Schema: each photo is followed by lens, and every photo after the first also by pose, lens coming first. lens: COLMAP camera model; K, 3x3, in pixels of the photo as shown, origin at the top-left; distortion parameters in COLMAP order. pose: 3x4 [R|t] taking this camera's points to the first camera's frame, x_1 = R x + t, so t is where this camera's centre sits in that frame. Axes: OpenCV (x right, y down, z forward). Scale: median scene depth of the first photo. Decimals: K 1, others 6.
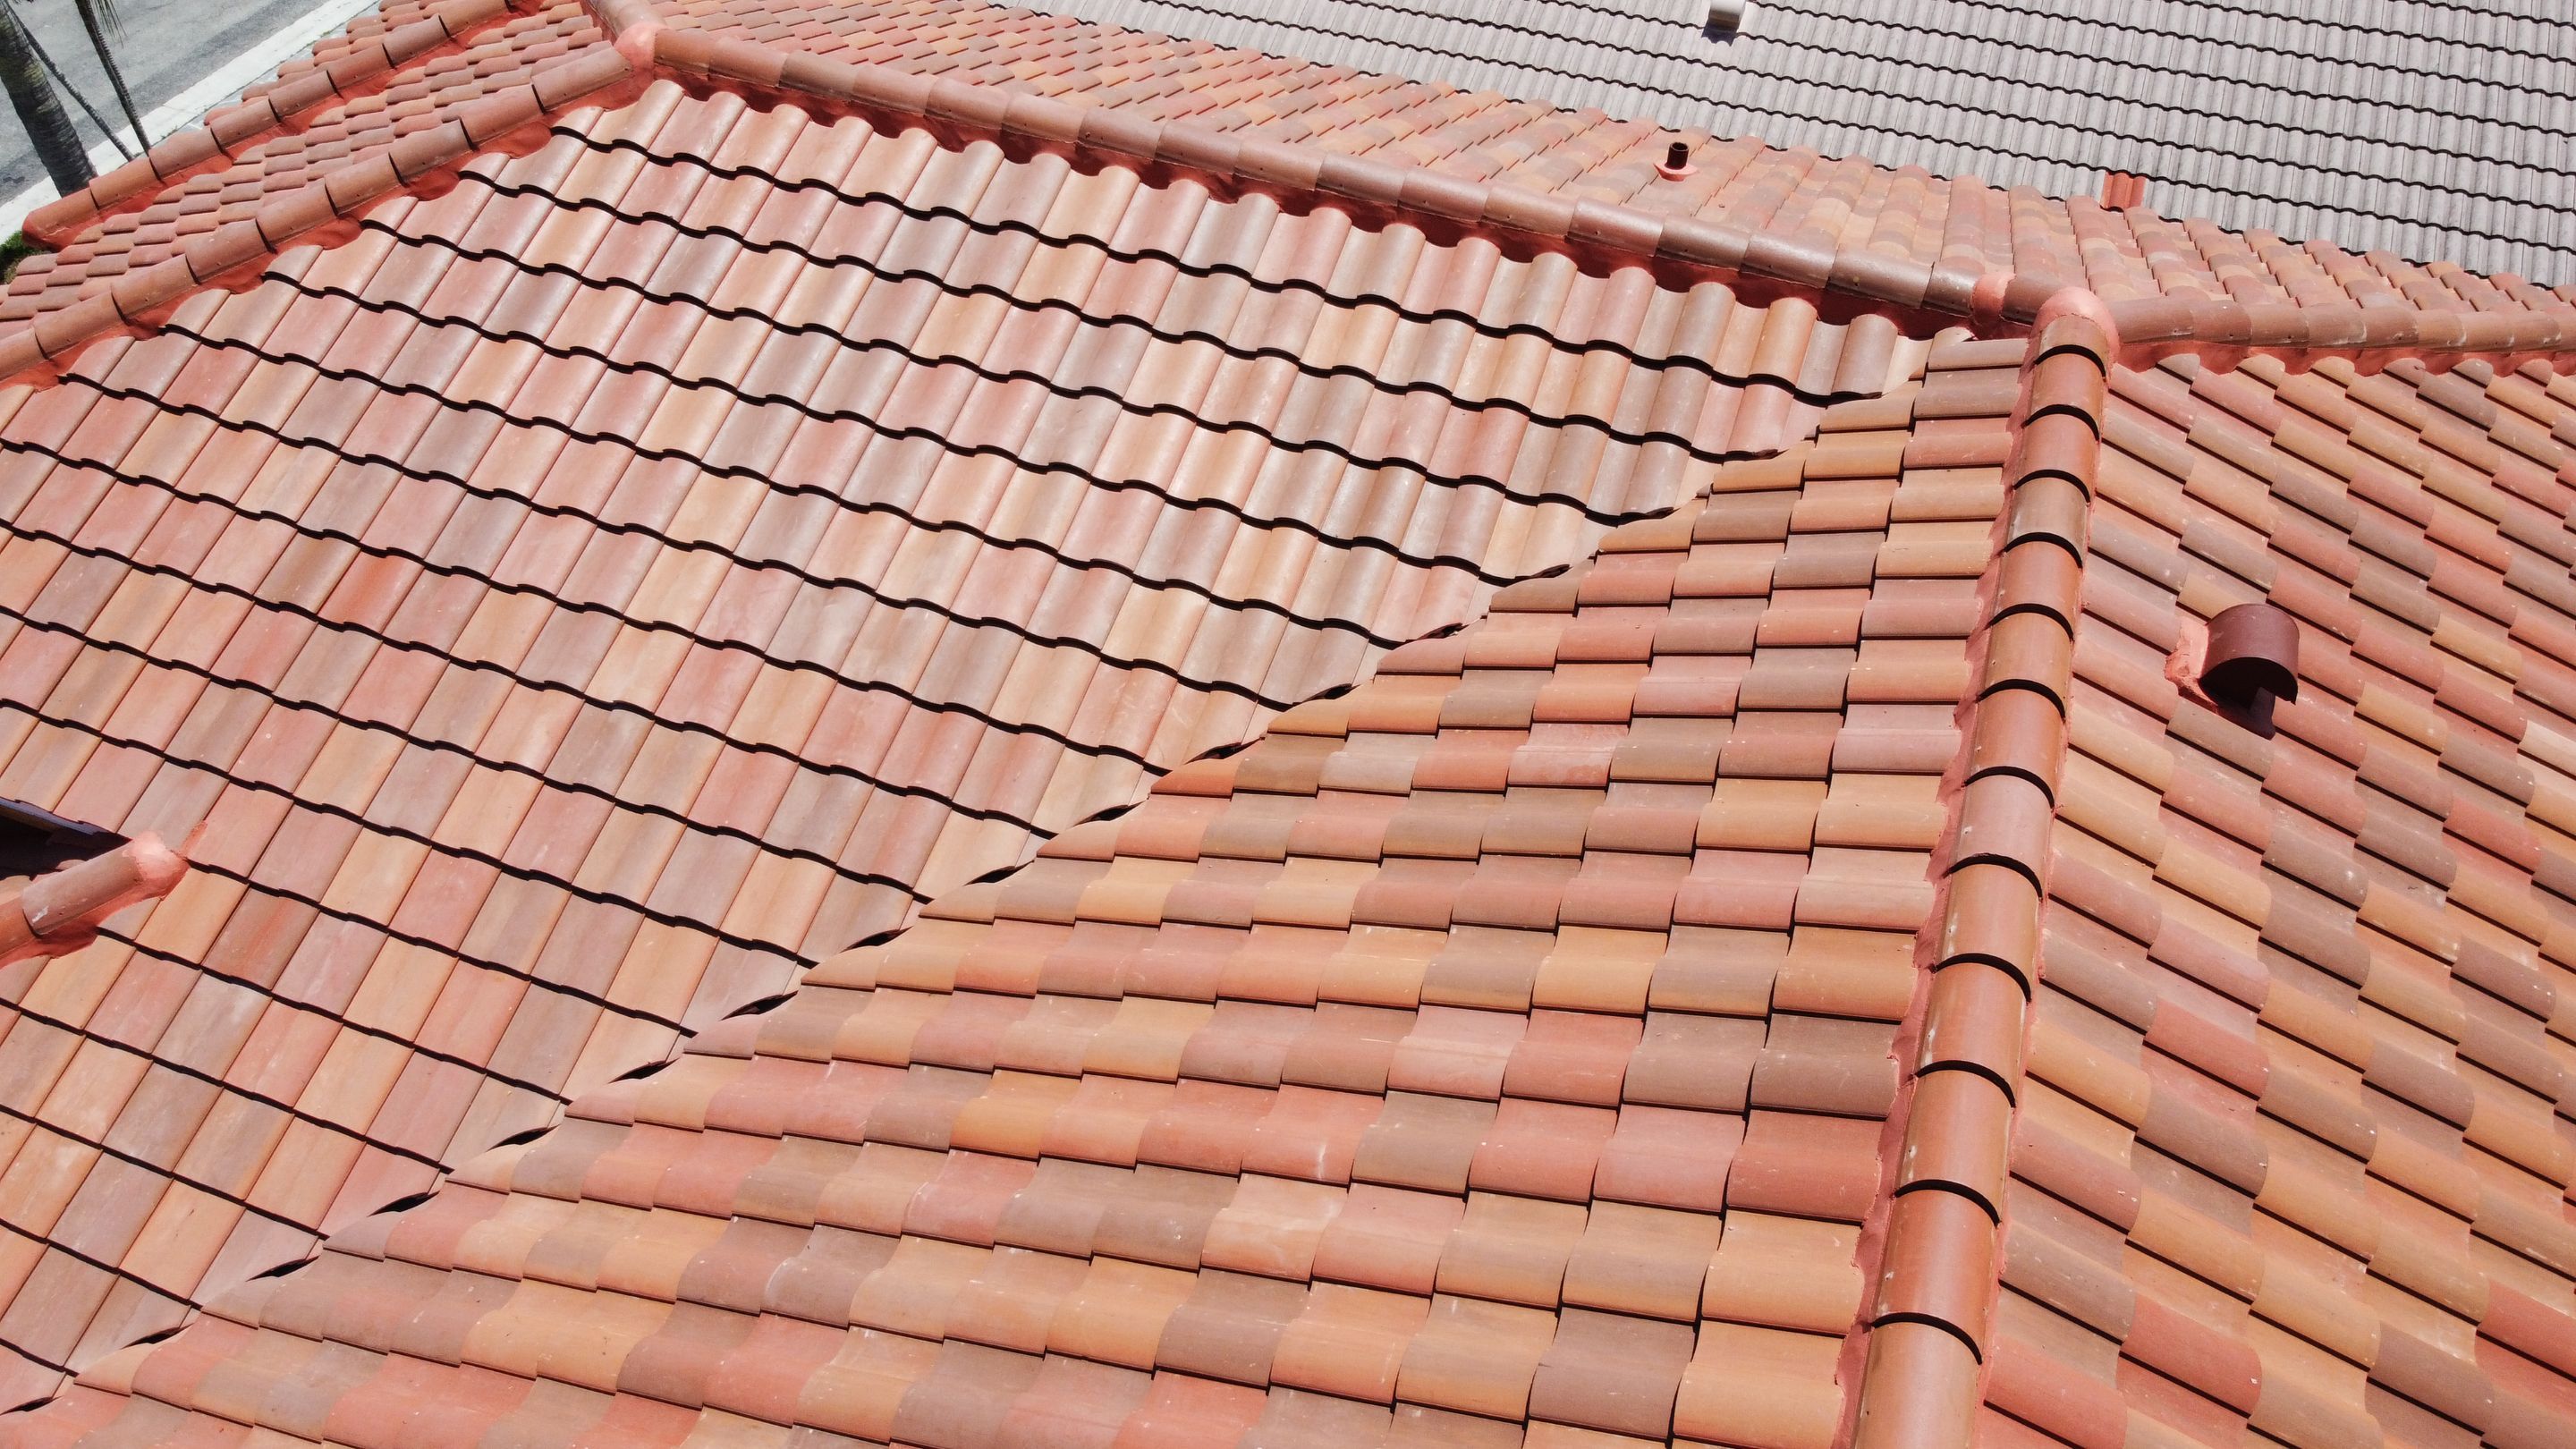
lens RADIAL K [[1952.8, 0, 1282.9], [0, 1952.8, 711.3], [0, 0, 1]] dist [0.009010, -0.012110]
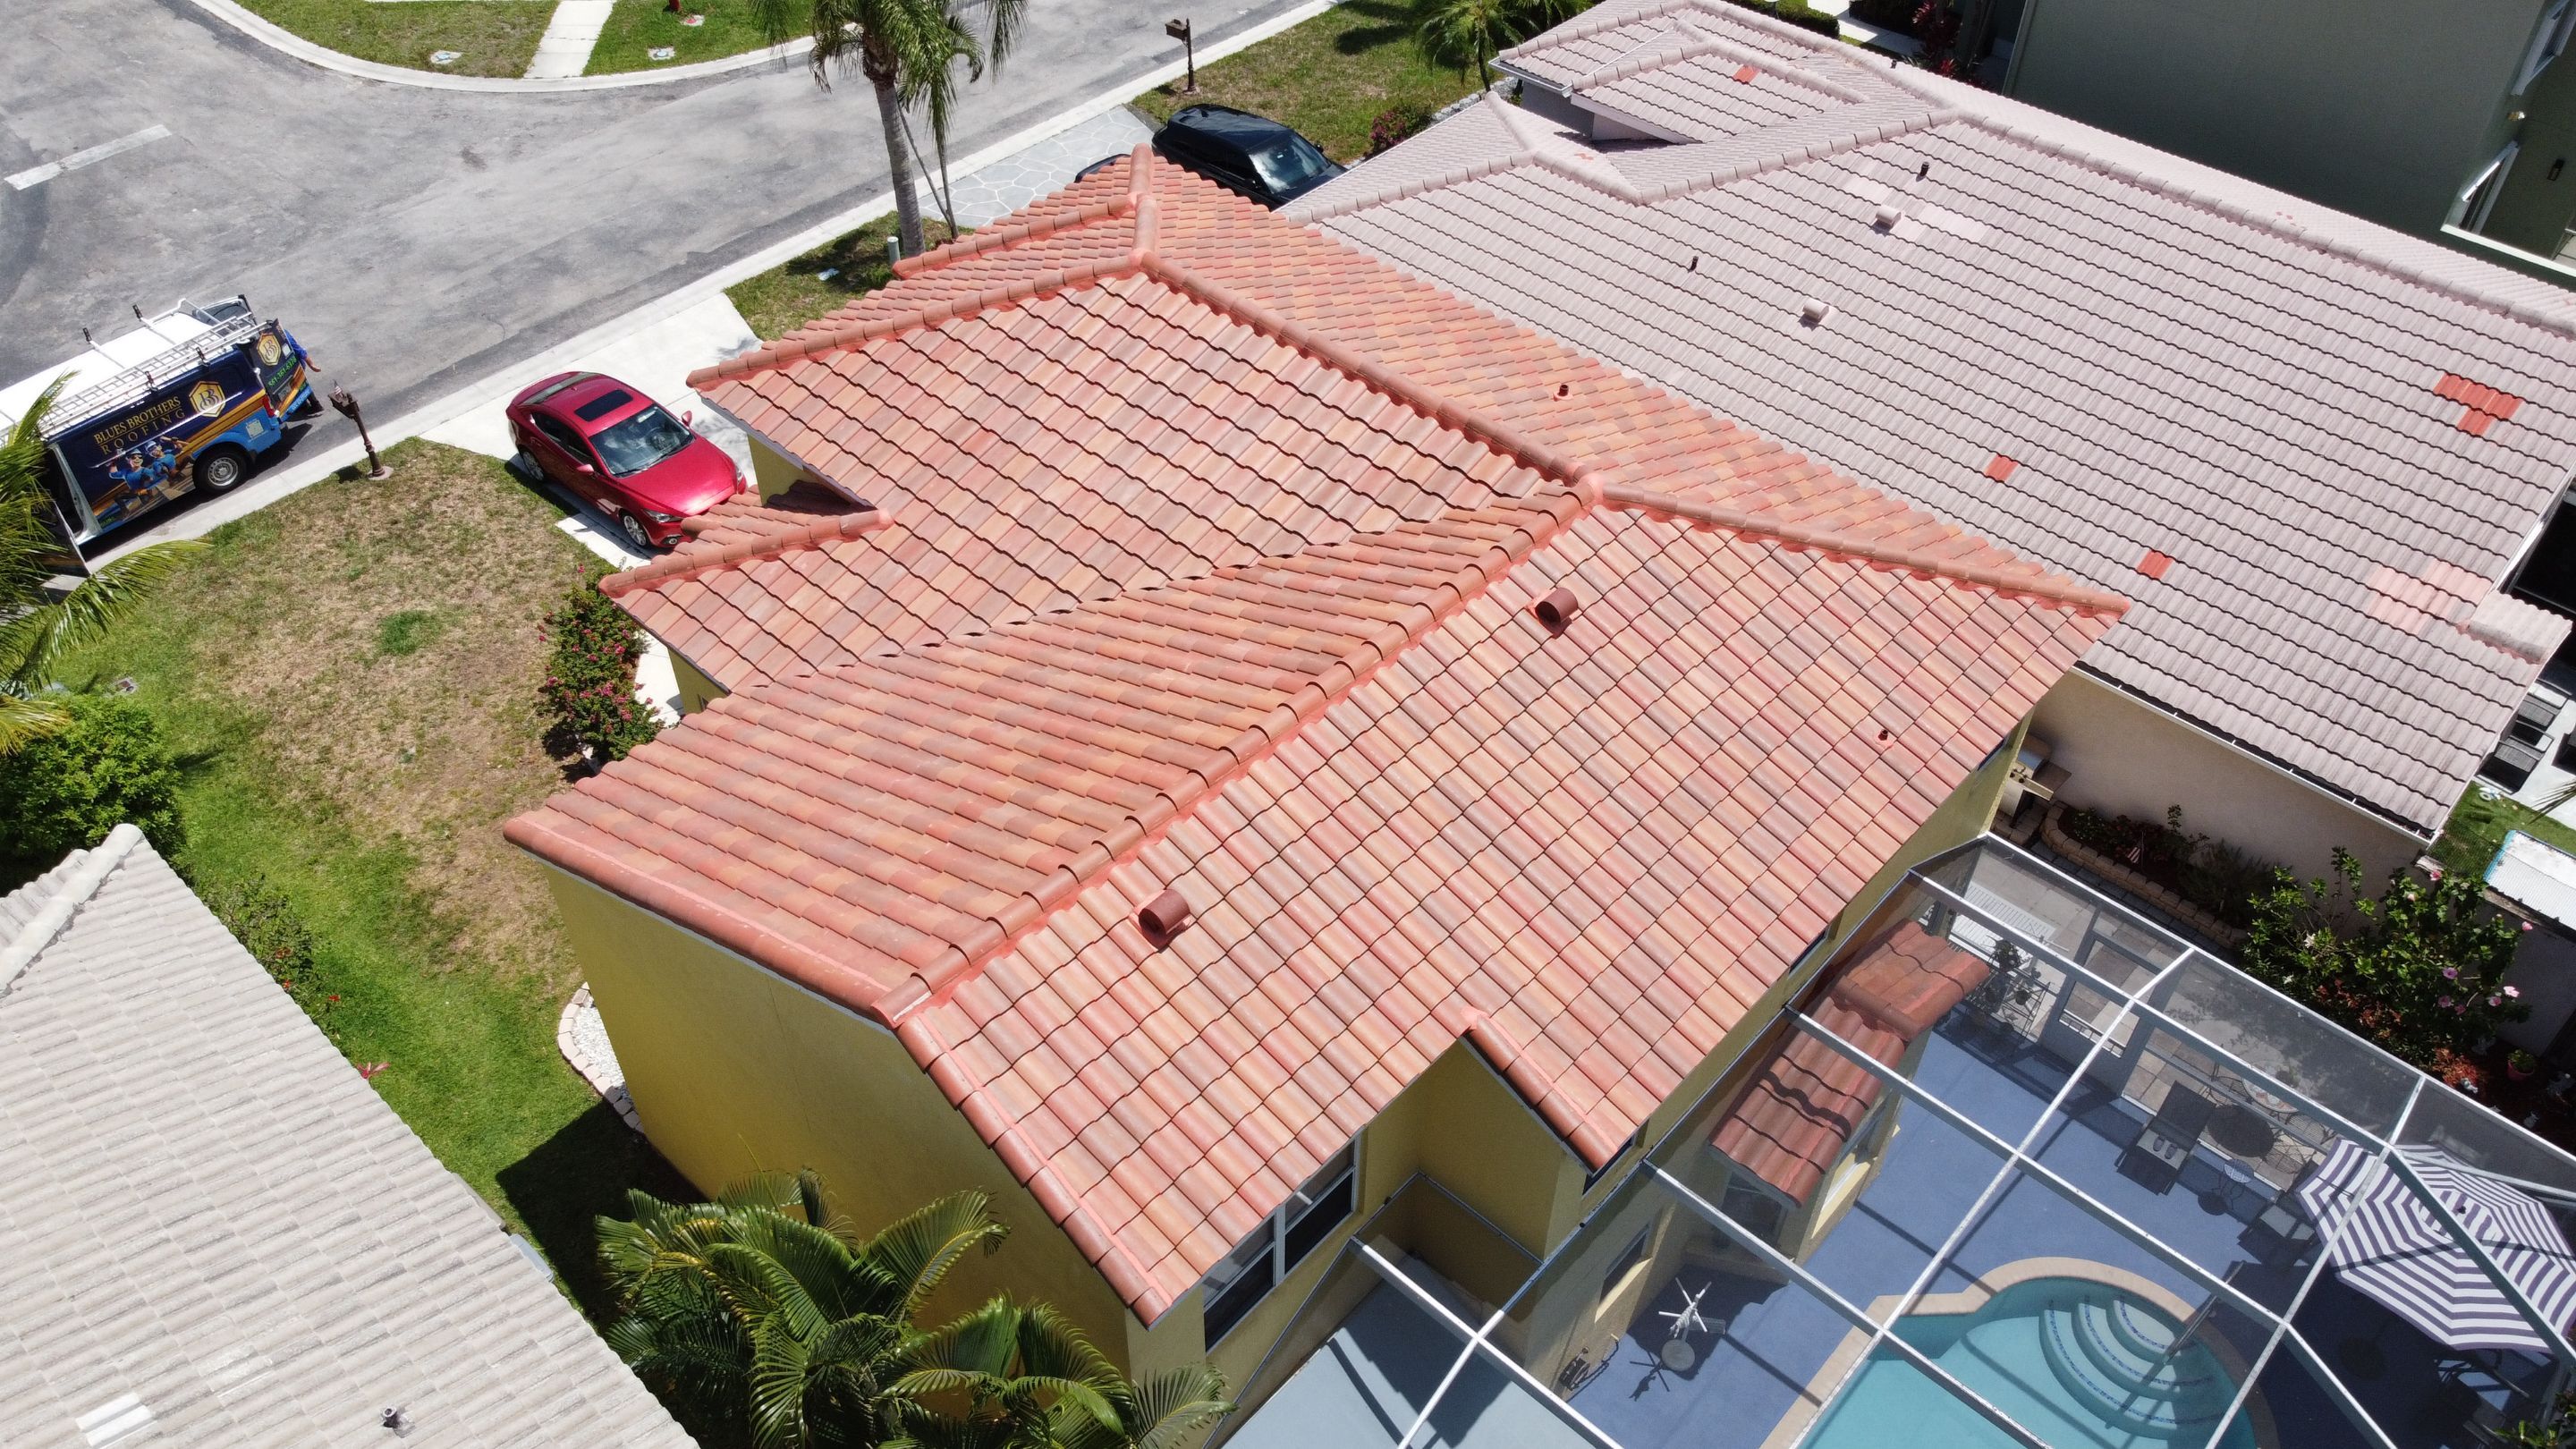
lens RADIAL K [[1952.8, 0, 1285.3], [0, 1952.8, 705.2], [0, 0, 1]] dist [0.009010, -0.012110]
pose [[0.926519, 0.258372, -0.273507, 0.766069], [-0.268348, 0.963322, 0.000974, 0.174467], [0.263726, 0.072493, 0.961870, -1.476098]]
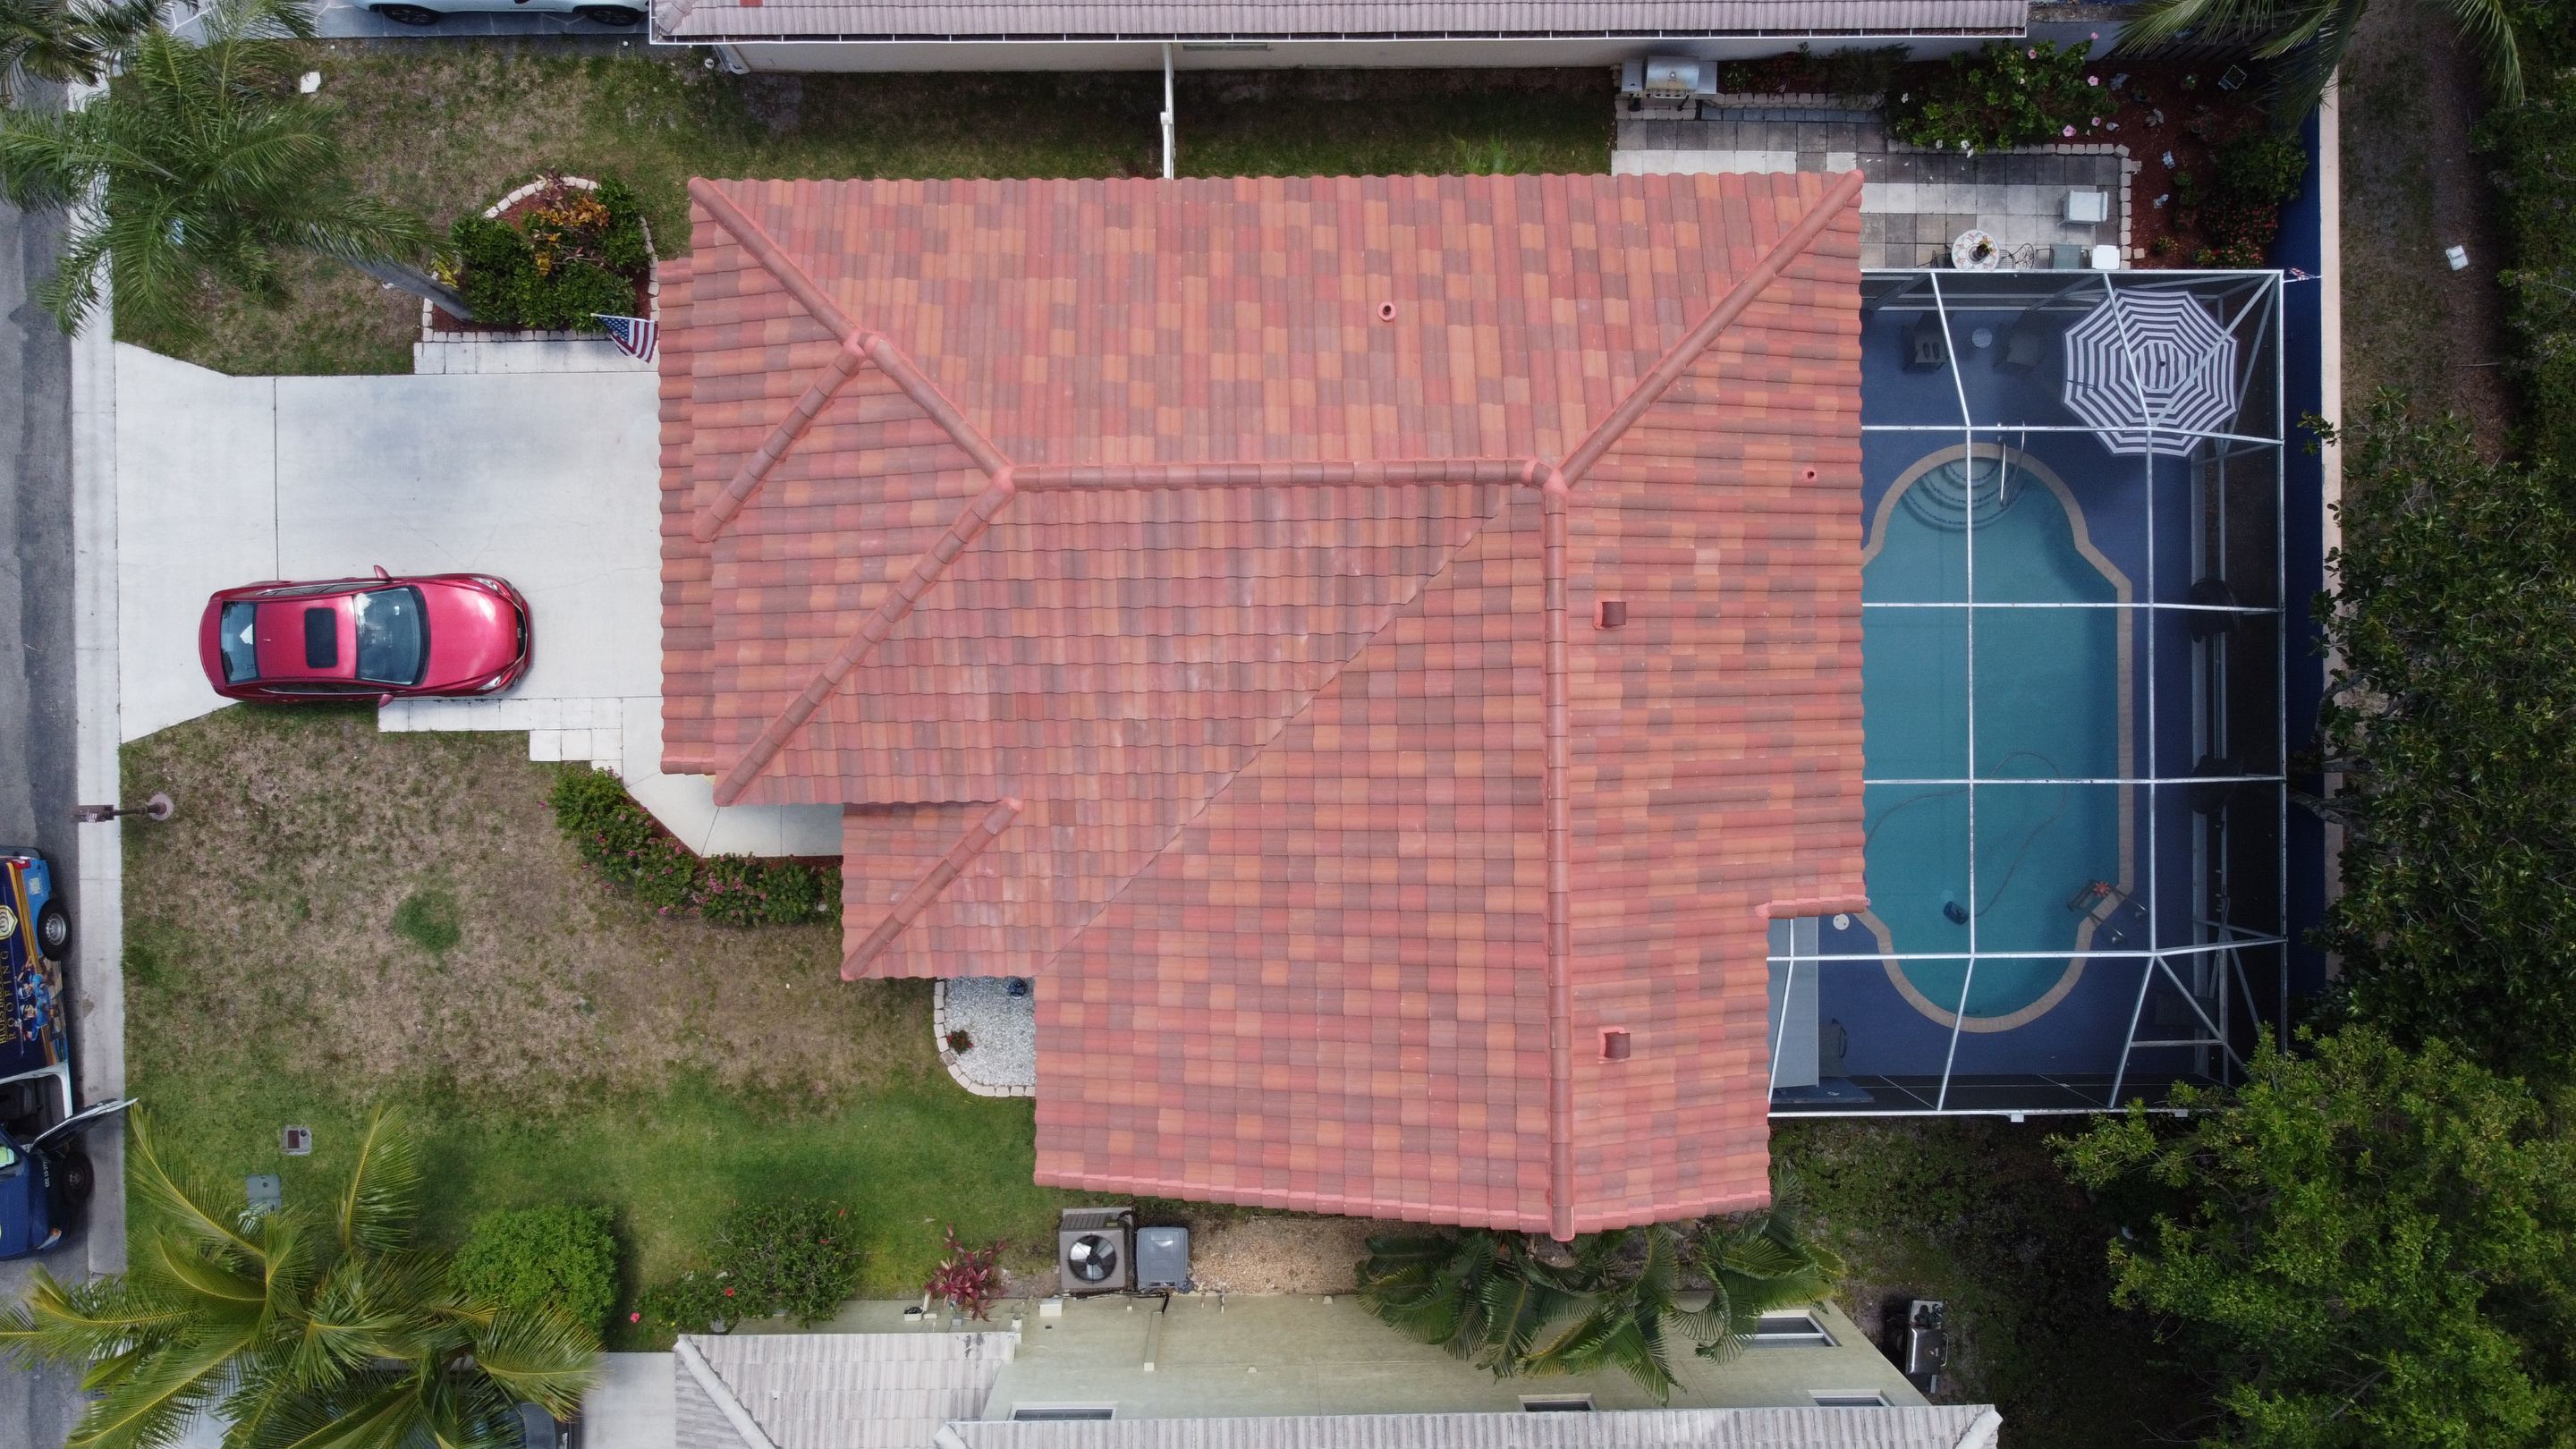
lens RADIAL K [[1952.8, 0, 1282.9], [0, 1952.8, 695.8], [0, 0, 1]] dist [0.009010, -0.012110]
pose [[0.933933, -0.357395, 0.006090, -0.124666], [0.247705, 0.659390, 0.709822, -2.153789], [-0.257703, -0.661418, 0.704355, -1.214613]]
